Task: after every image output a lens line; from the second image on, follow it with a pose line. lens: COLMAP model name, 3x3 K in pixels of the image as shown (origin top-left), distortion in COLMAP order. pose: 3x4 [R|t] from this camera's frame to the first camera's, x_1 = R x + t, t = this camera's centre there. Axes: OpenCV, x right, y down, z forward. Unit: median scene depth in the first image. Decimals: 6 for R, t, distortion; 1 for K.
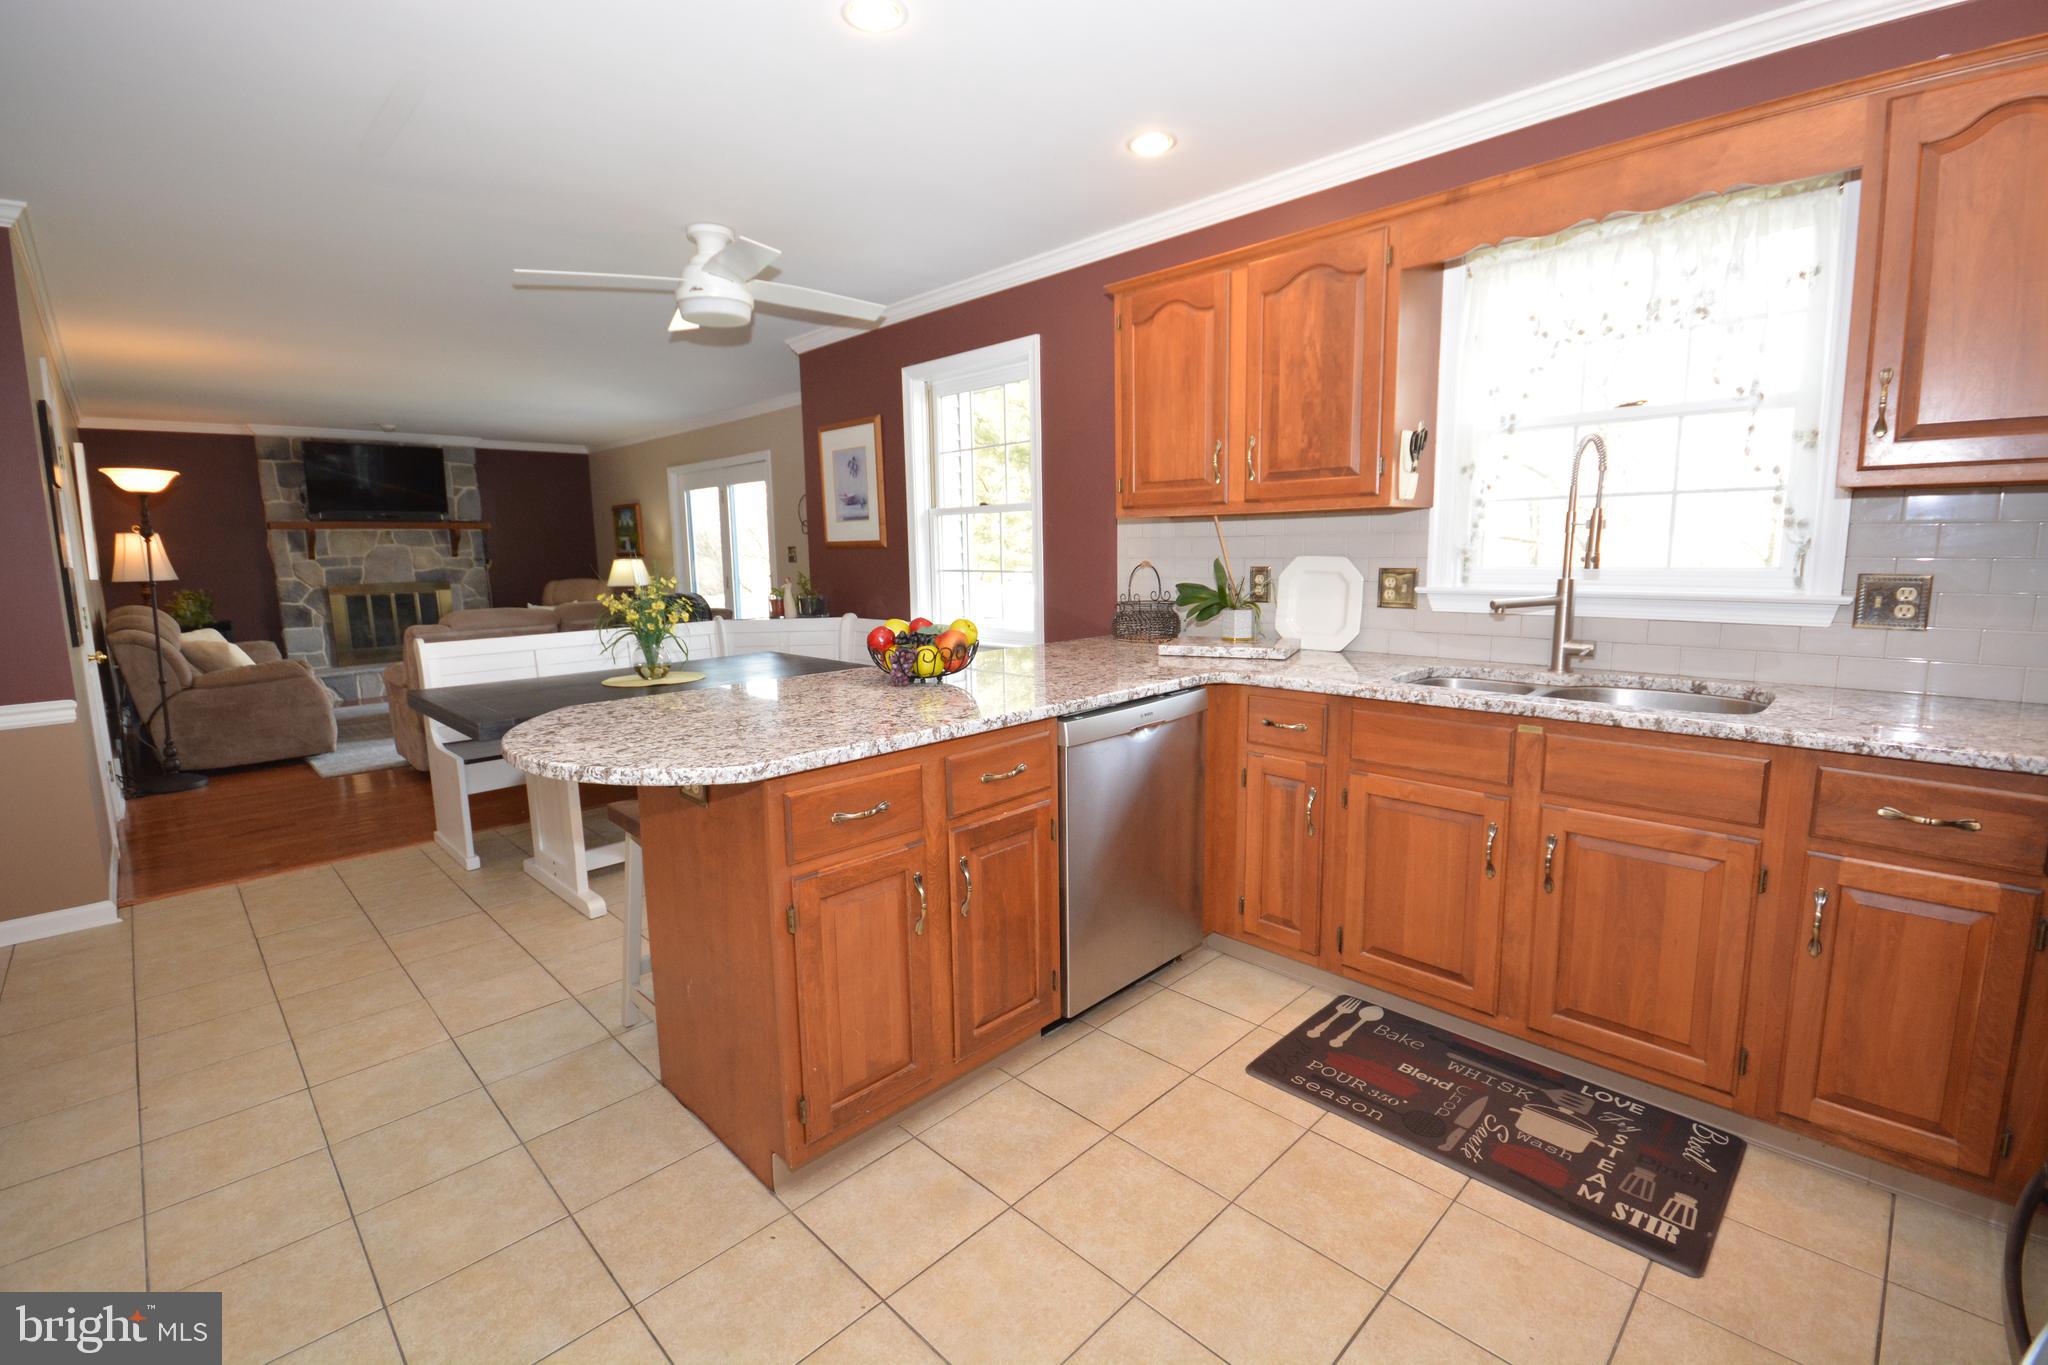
lens RADIAL K [[898.5, 0, 1024.1], [0, 898.5, 671.9], [0, 0, 1]] dist [0.008504, -0.009751]
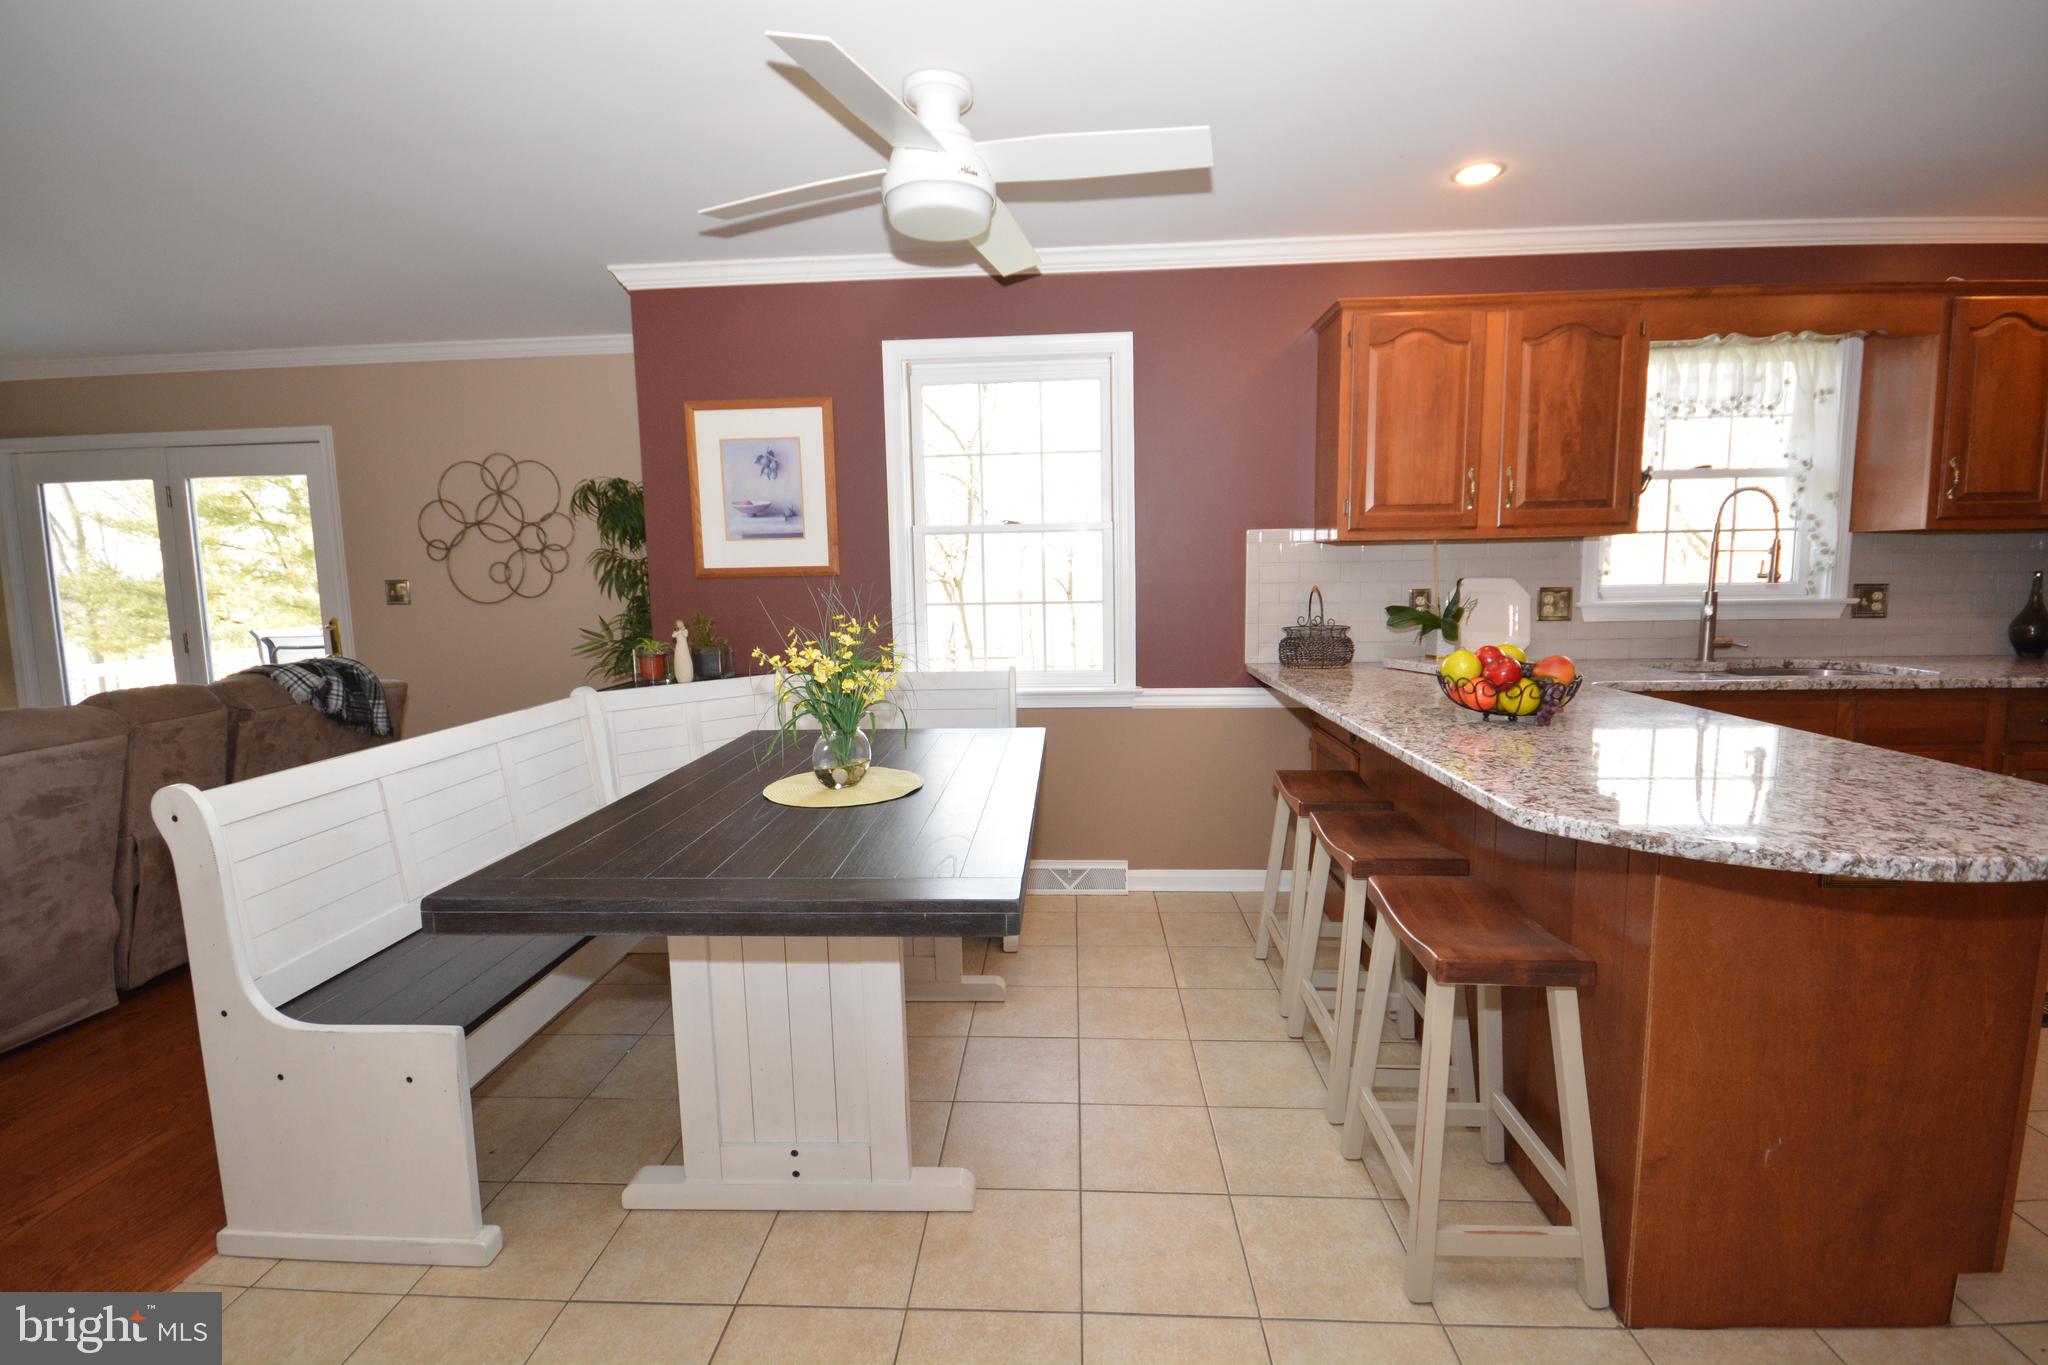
lens RADIAL K [[898.5, 0, 1024.1], [0, 898.5, 671.9], [0, 0, 1]] dist [0.008504, -0.009751]
pose [[0.740564, -0.069089, 0.668424, -0.900264], [0.099430, 0.995018, -0.007316, -0.064427], [-0.664589, 0.071879, 0.743744, 0.584512]]
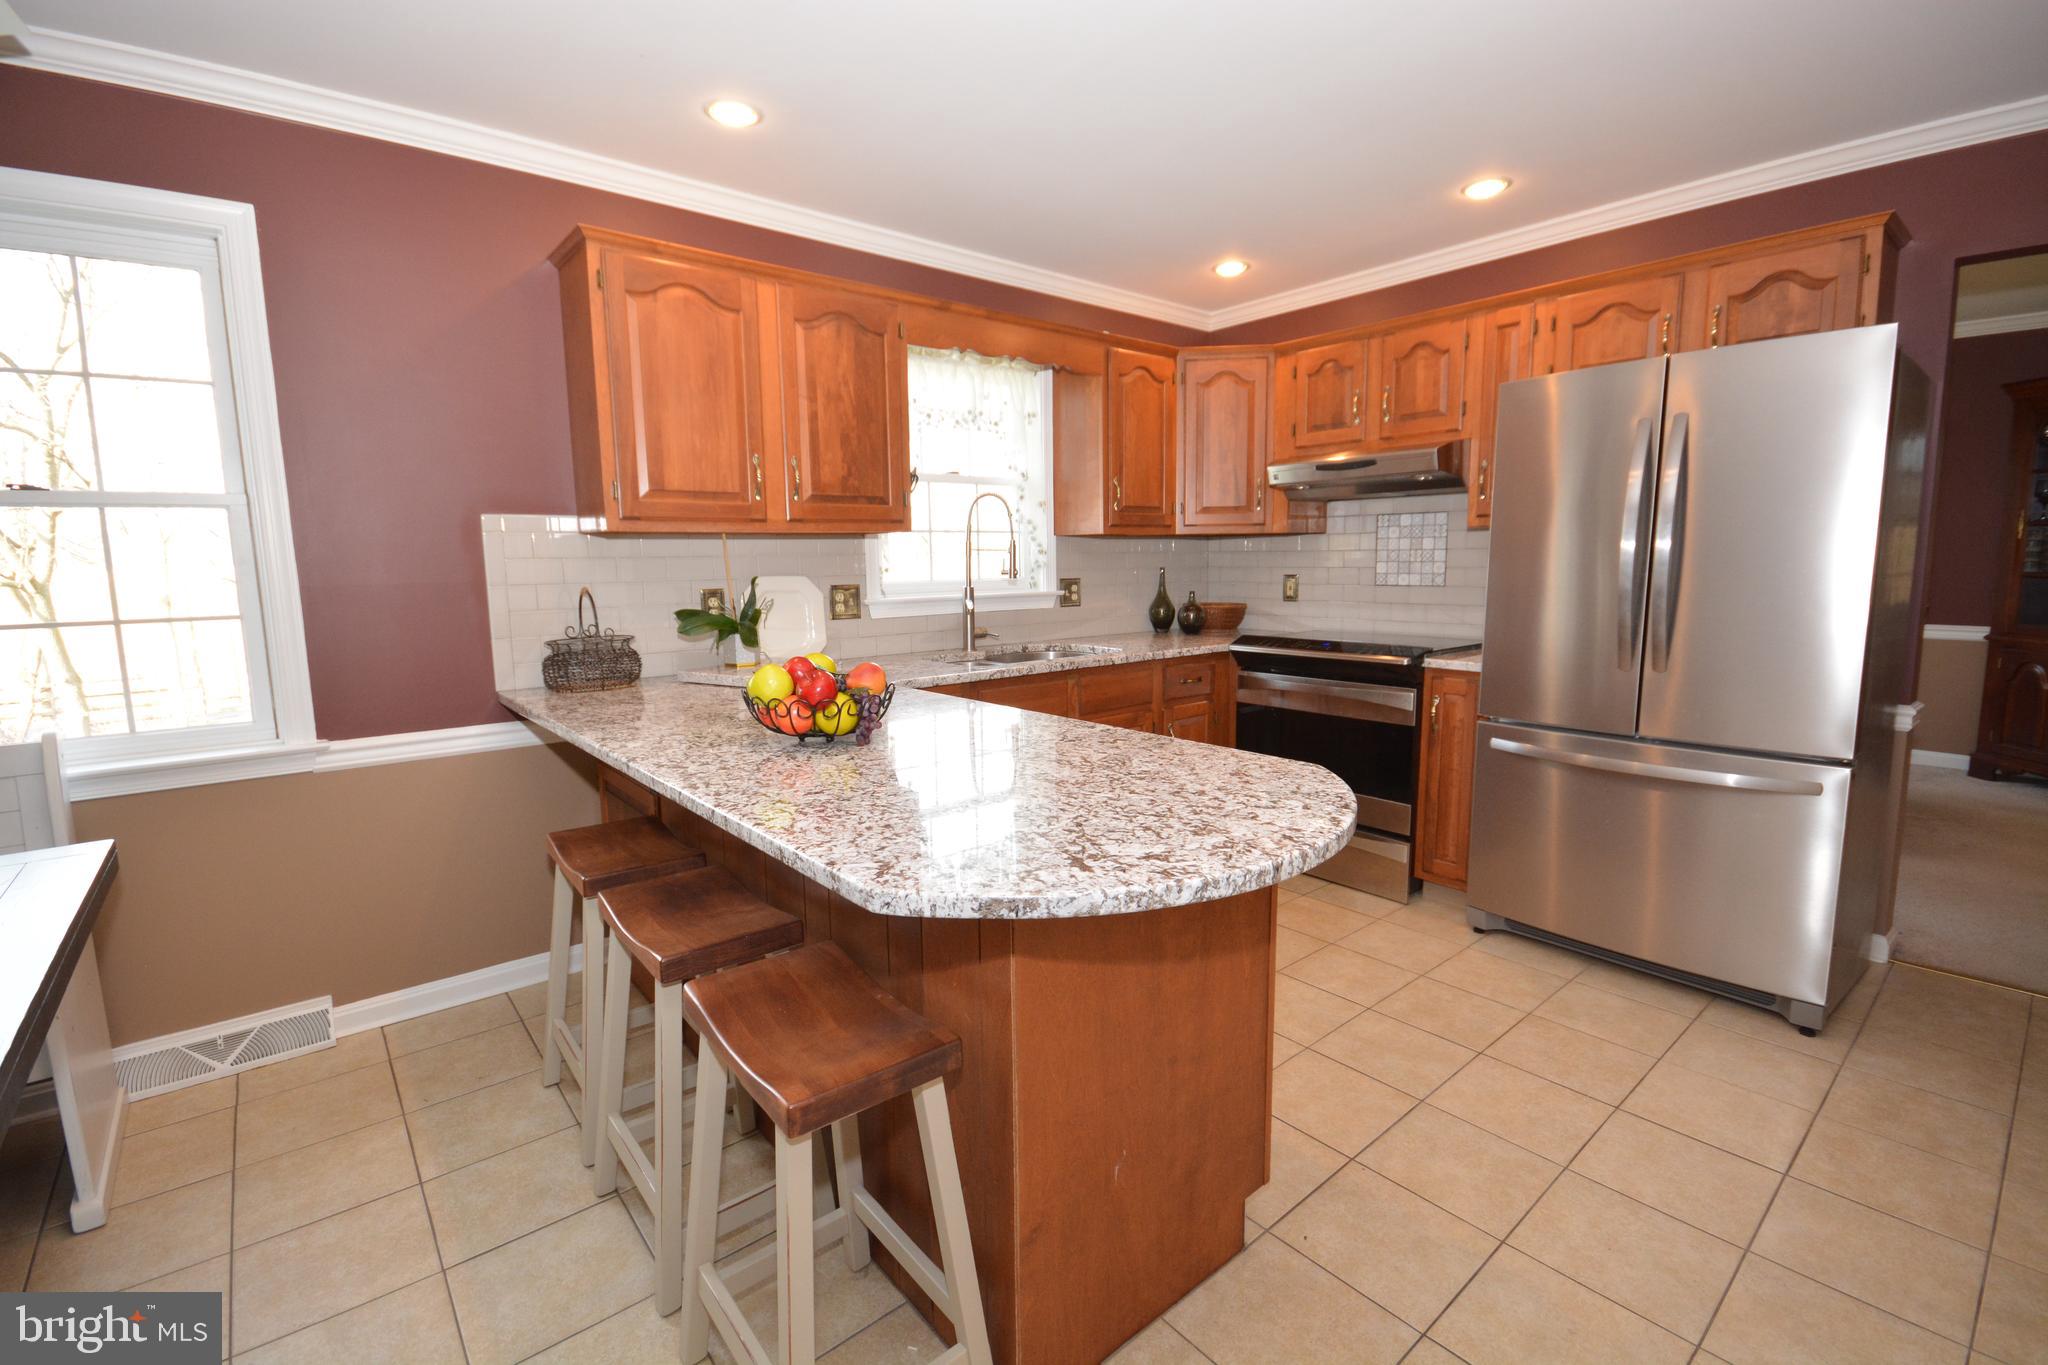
lens RADIAL K [[898.5, 0, 1024.1], [0, 898.5, 671.9], [0, 0, 1]] dist [0.008504, -0.009751]
pose [[0.083996, -0.109617, 0.990418, -0.729545], [0.154484, 0.983346, 0.095733, -0.079190], [-0.984418, 0.144962, 0.099532, 0.663945]]
